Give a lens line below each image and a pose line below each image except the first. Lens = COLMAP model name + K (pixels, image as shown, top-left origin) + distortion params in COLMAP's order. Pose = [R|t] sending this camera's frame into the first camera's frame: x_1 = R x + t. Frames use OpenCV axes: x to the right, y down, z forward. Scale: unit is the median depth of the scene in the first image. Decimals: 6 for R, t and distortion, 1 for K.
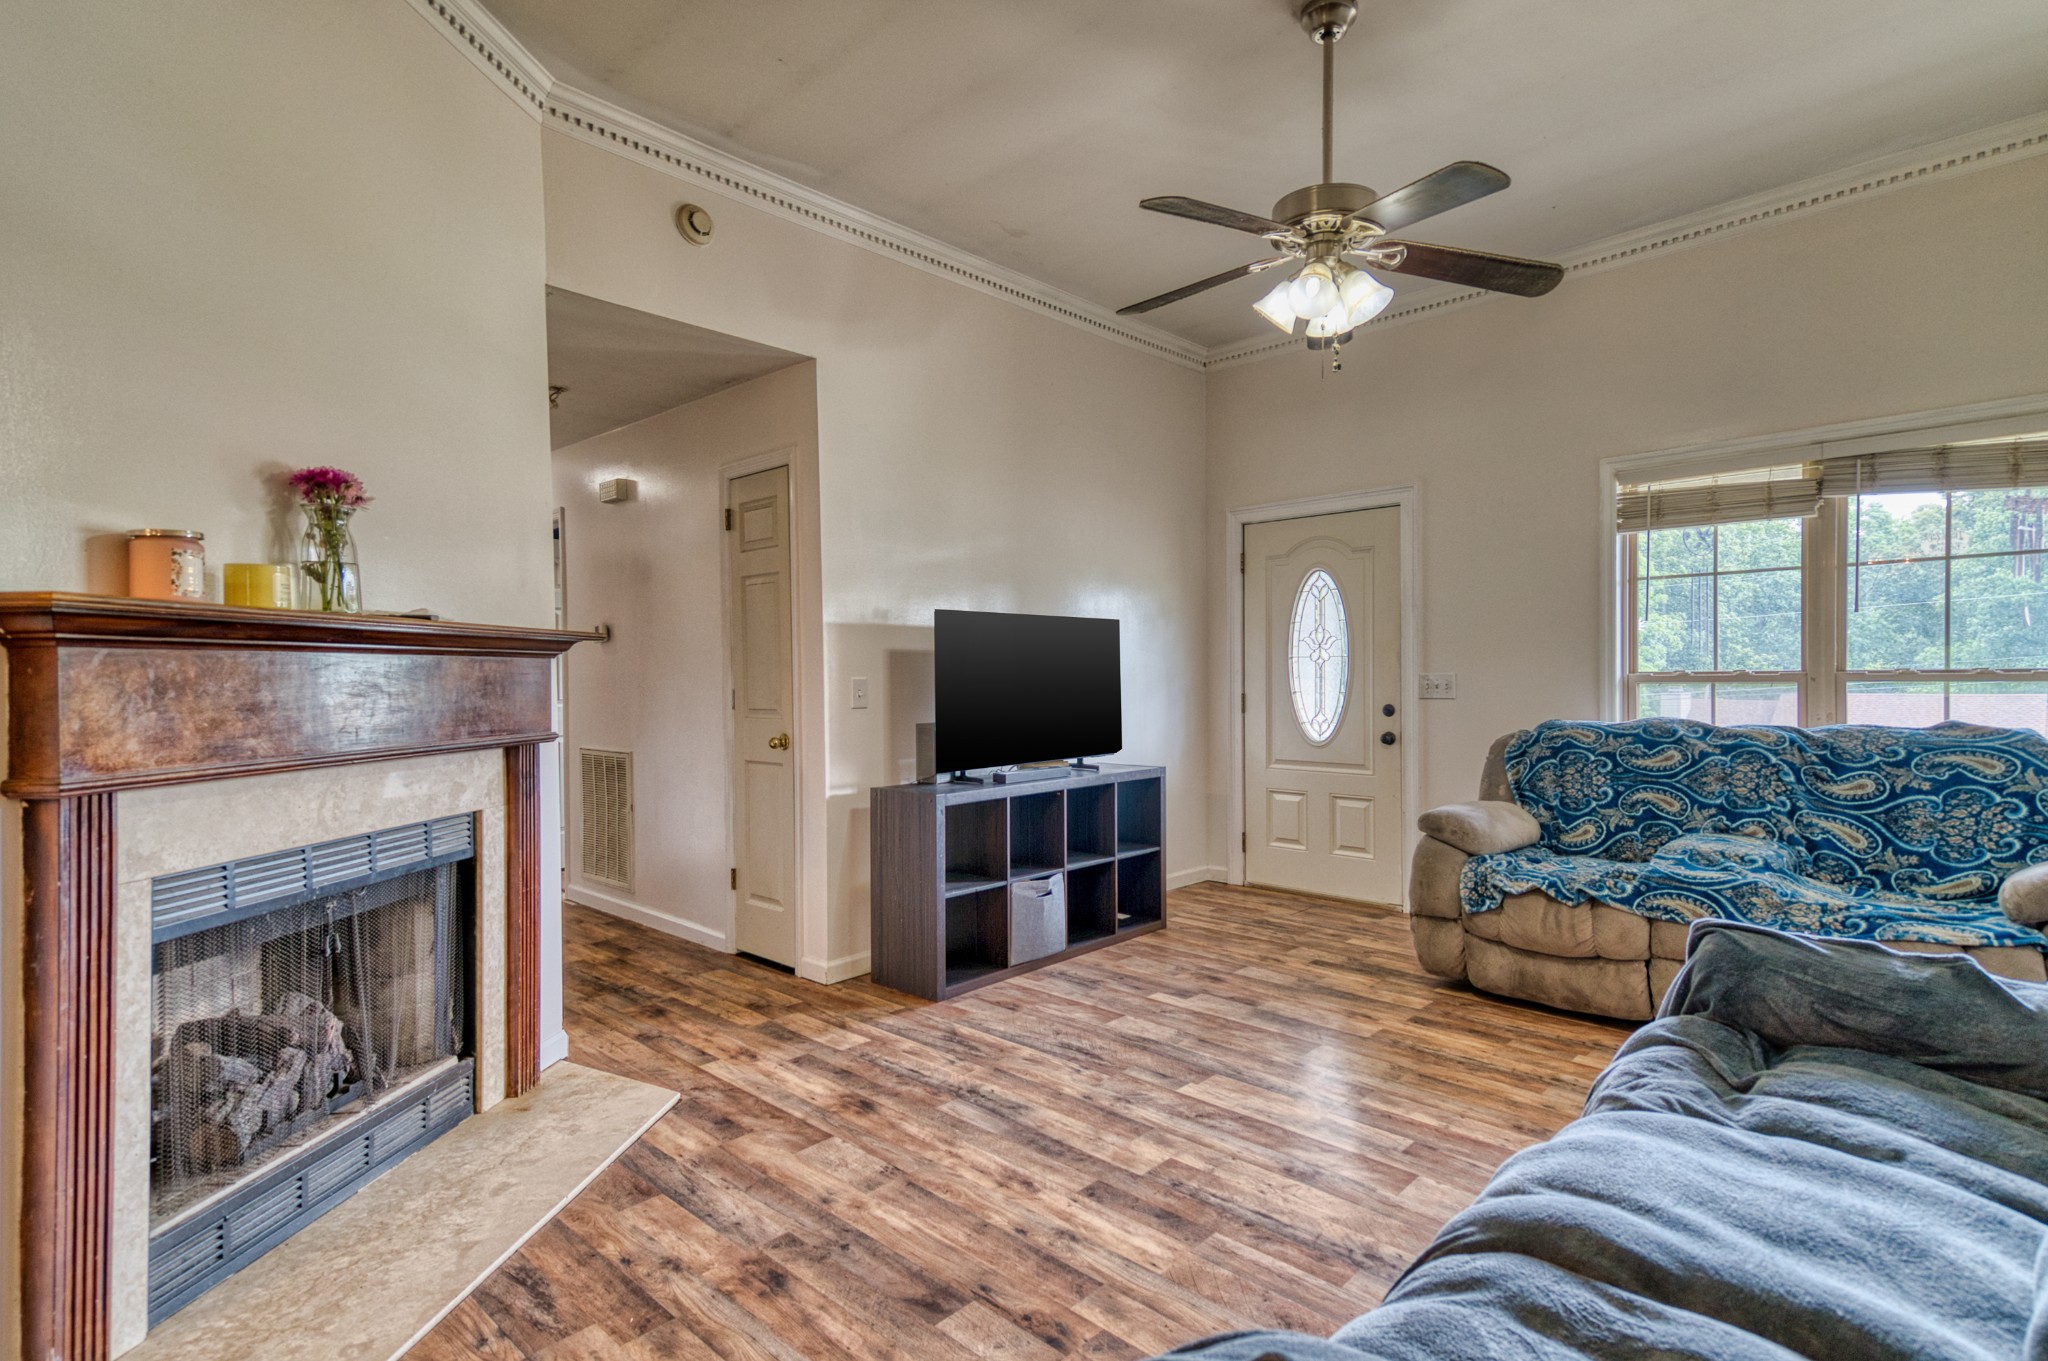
lens RADIAL K [[1016.5, 0, 1092.7], [0, 1016.5, 687.2], [0, 0, 1]] dist [0.051342, 0.000552]
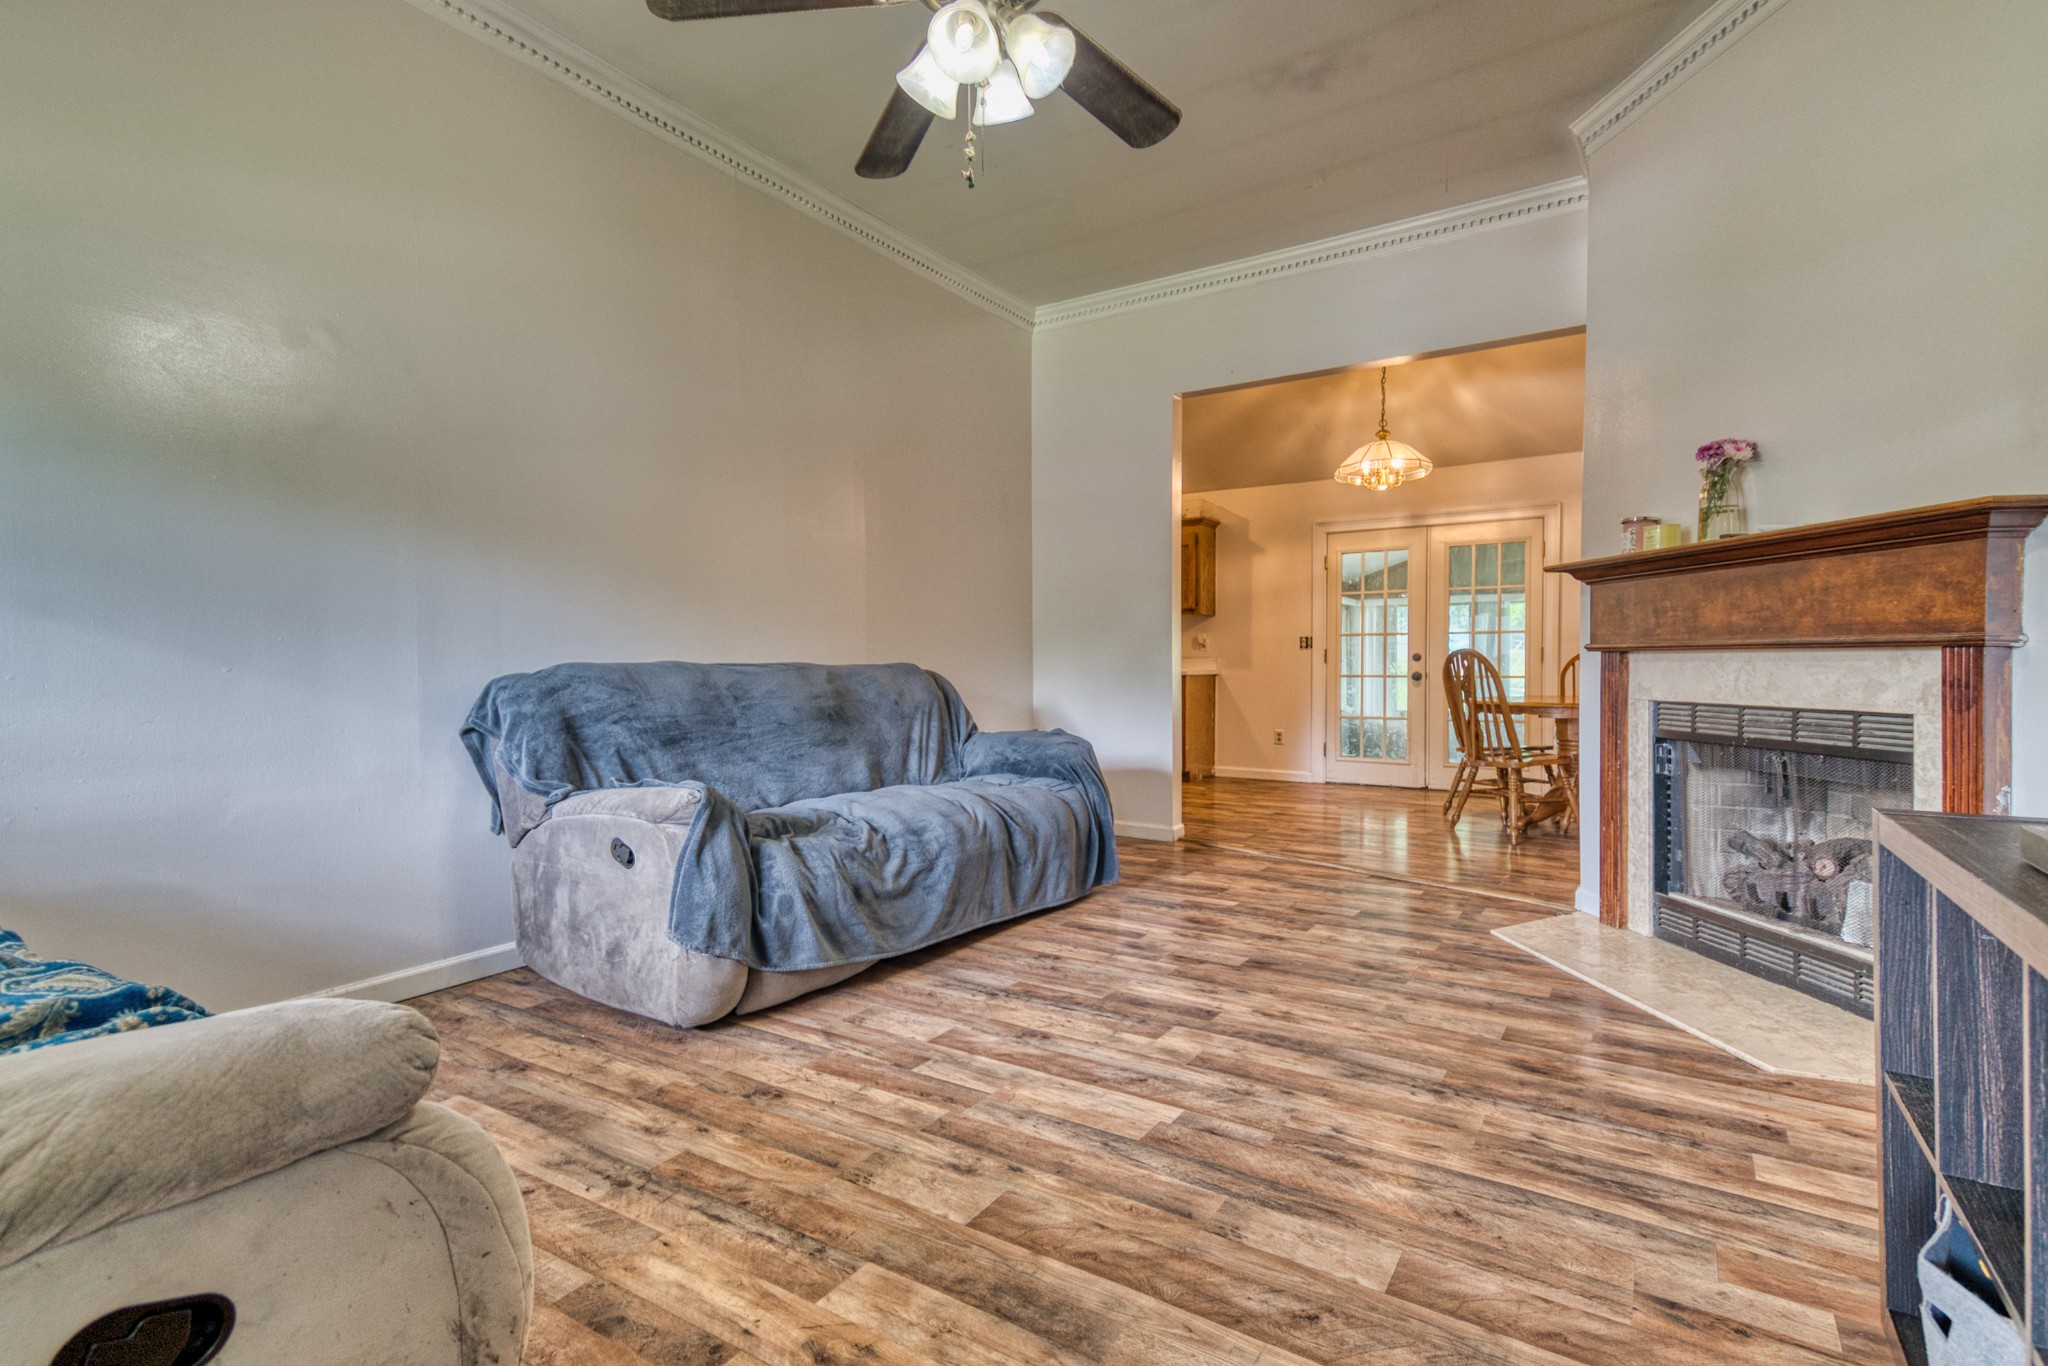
lens RADIAL K [[953.6, 0, 978.0], [0, 953.6, 673.8], [0, 0, 1]] dist [0.042549, 0.000104]
pose [[-0.996830, 0.008389, -0.079121, 0.236535], [0.006382, 0.999652, 0.025580, 0.043654], [0.079309, 0.024994, -0.996537, 1.395025]]
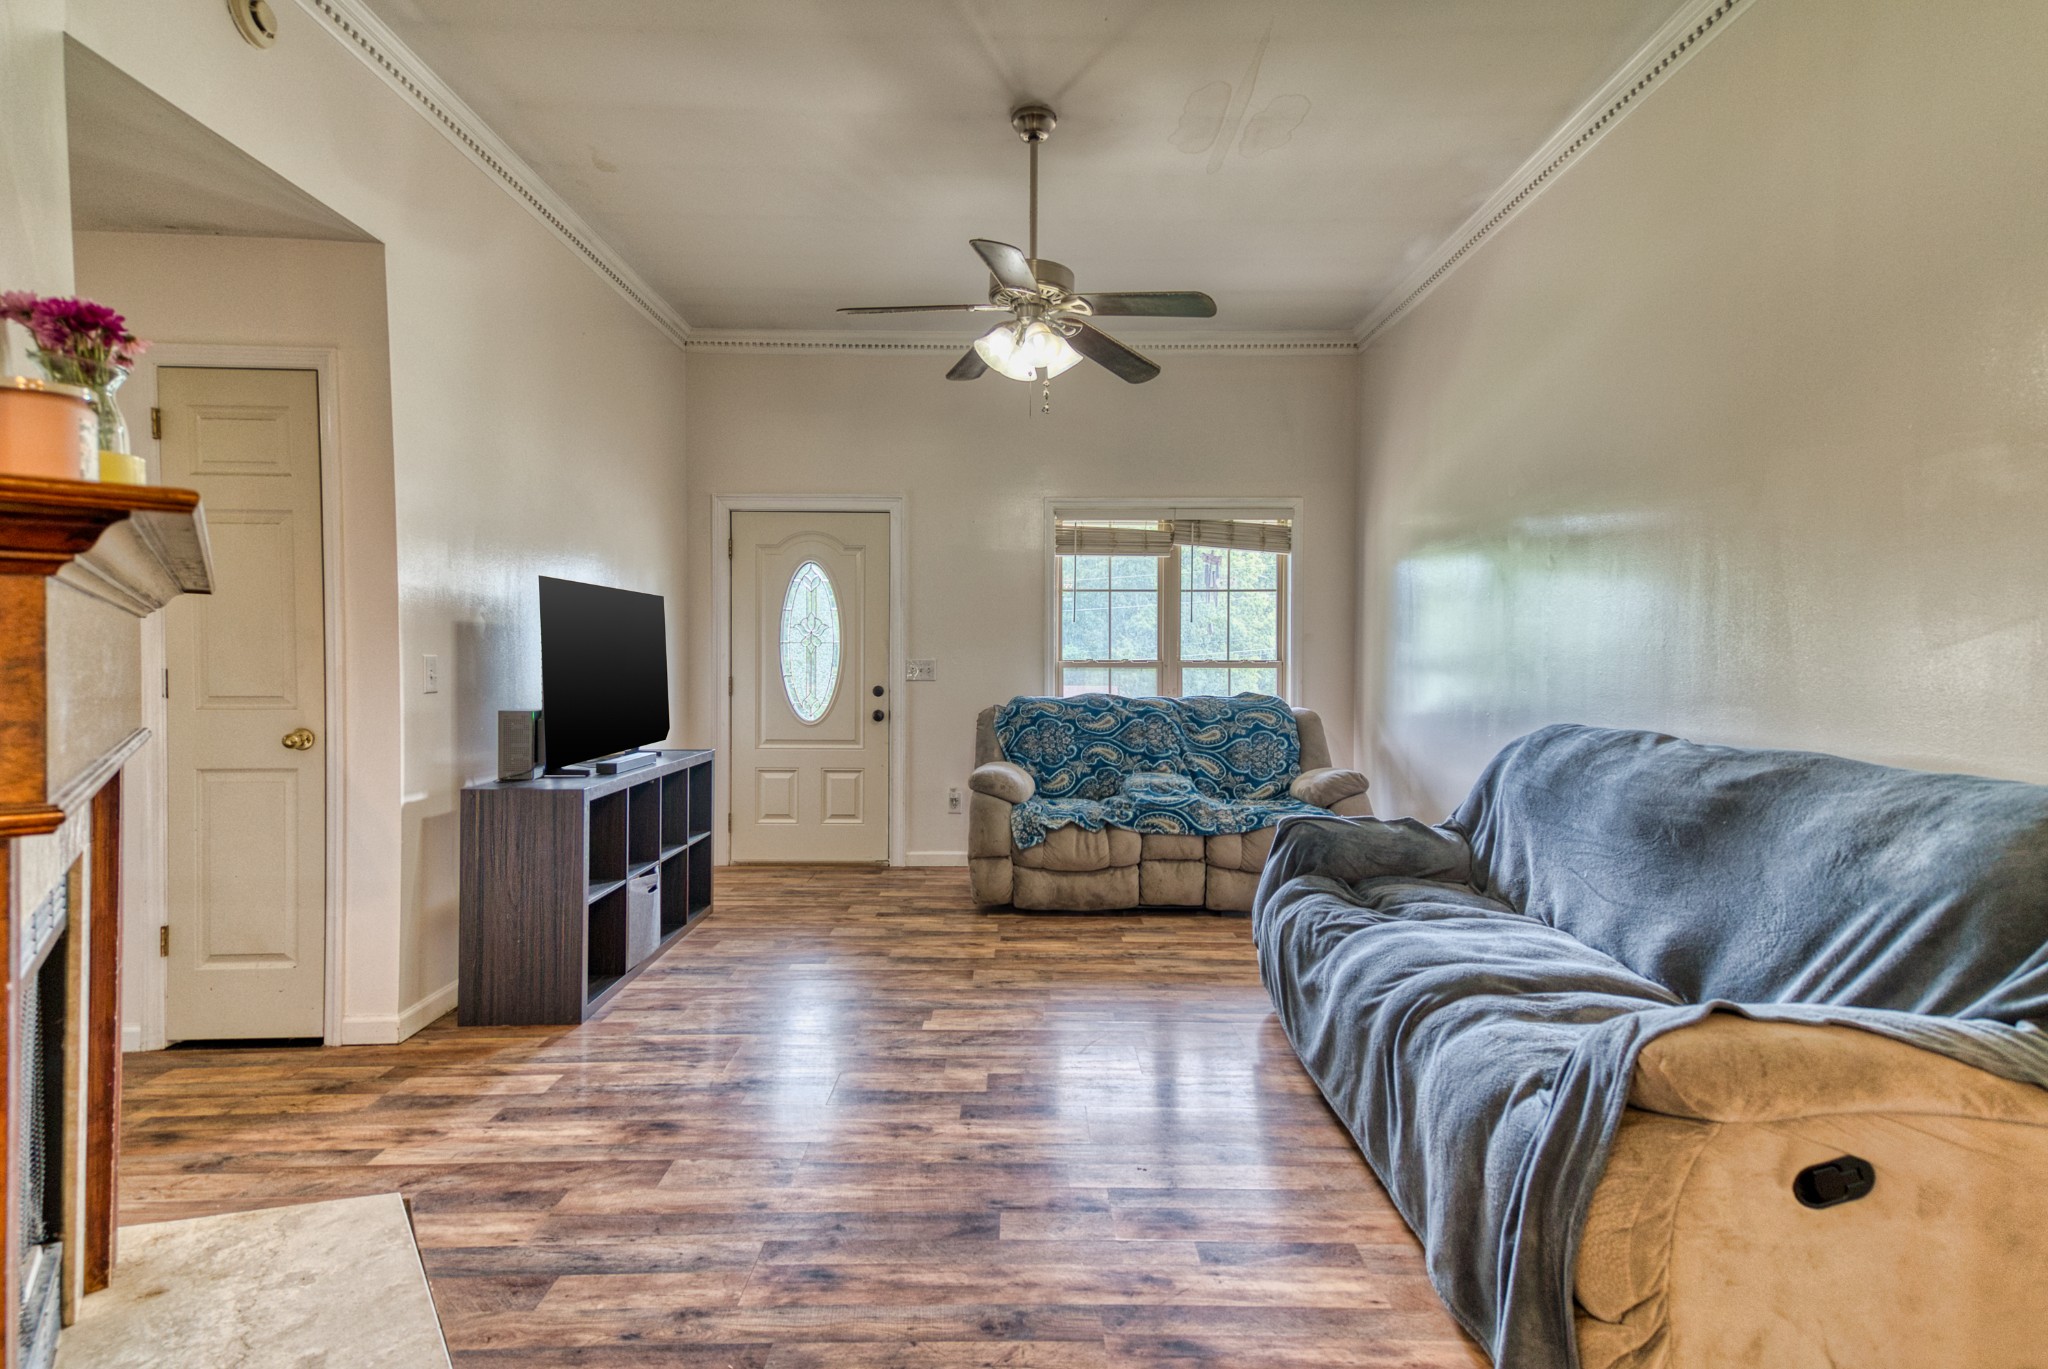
lens RADIAL K [[971.9, 0, 1048.3], [0, 971.9, 679.8], [0, 0, 1]] dist [0.057404, -0.000465]
pose [[0.739315, -0.002656, 0.673354, -0.441980], [-0.001003, 0.999987, 0.005046, 0.006299], [-0.673359, -0.004406, 0.739303, 0.099409]]
